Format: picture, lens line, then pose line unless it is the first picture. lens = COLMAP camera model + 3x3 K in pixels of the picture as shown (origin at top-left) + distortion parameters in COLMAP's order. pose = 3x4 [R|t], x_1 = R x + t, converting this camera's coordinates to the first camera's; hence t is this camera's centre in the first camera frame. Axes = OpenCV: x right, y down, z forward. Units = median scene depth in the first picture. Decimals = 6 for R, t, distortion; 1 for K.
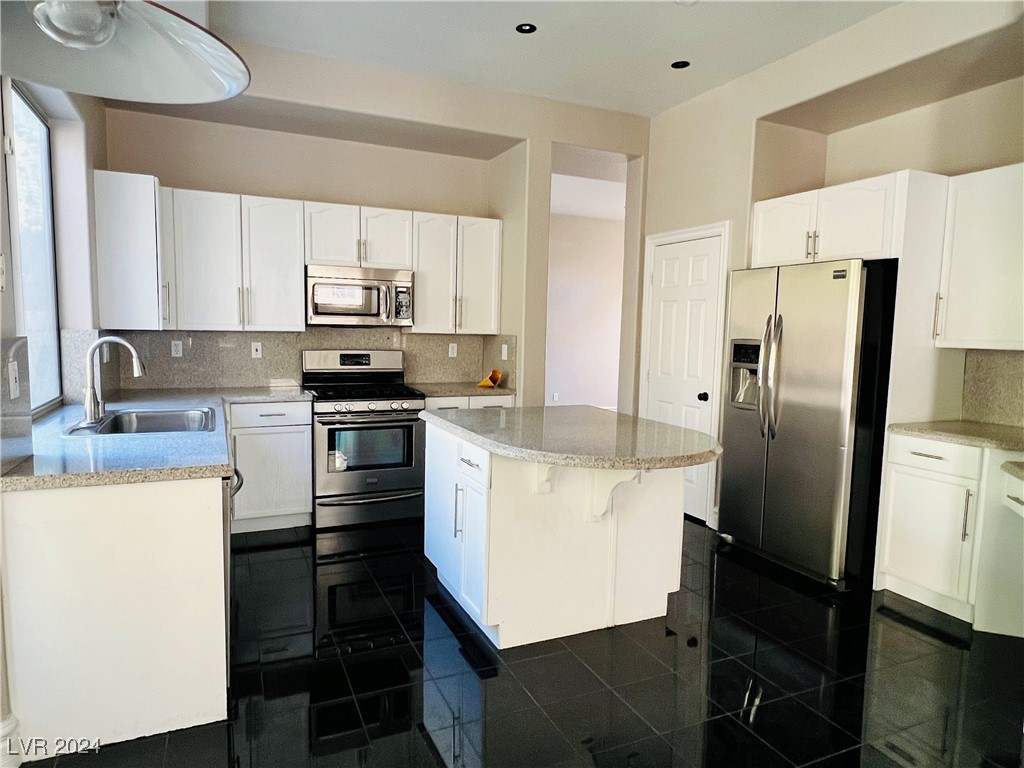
lens RADIAL K [[634.5, 0, 512.0], [0, 634.5, 384.0], [0, 0, 1]] dist [-0.002520, -0.001148]
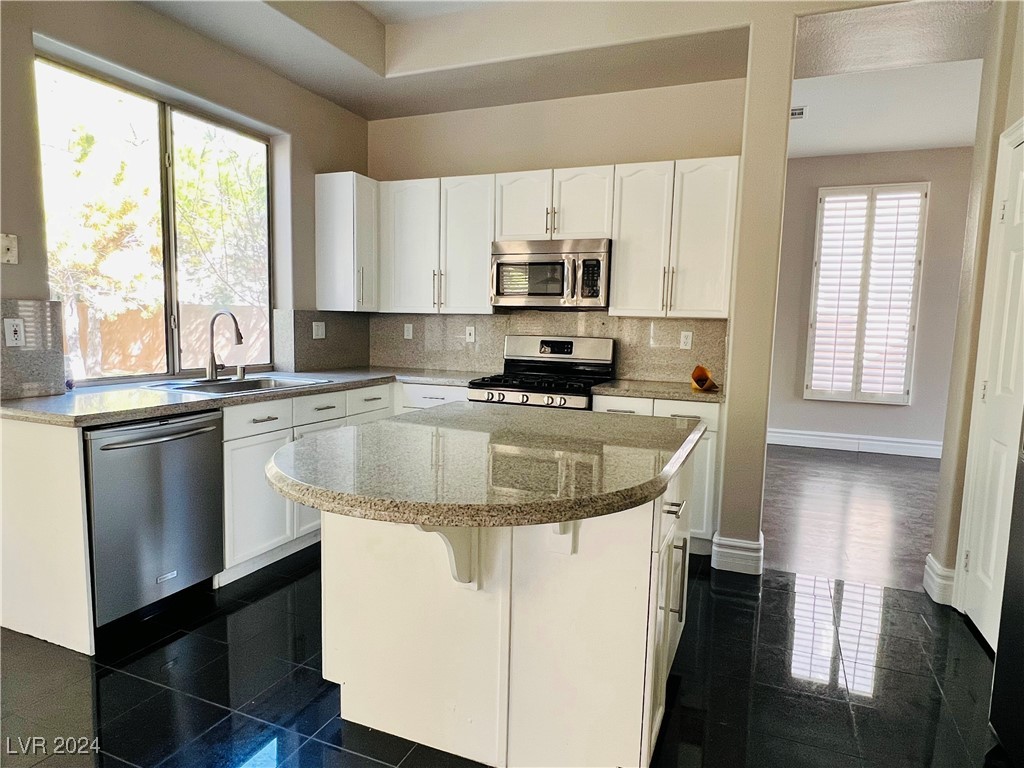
lens RADIAL K [[634.5, 0, 512.0], [0, 634.5, 384.0], [0, 0, 1]] dist [-0.002520, -0.001148]
pose [[0.678350, 0.065311, -0.731831, 0.370375], [-0.073886, 0.997056, 0.020493, -0.001389], [0.731015, 0.040170, 0.681178, 0.376317]]
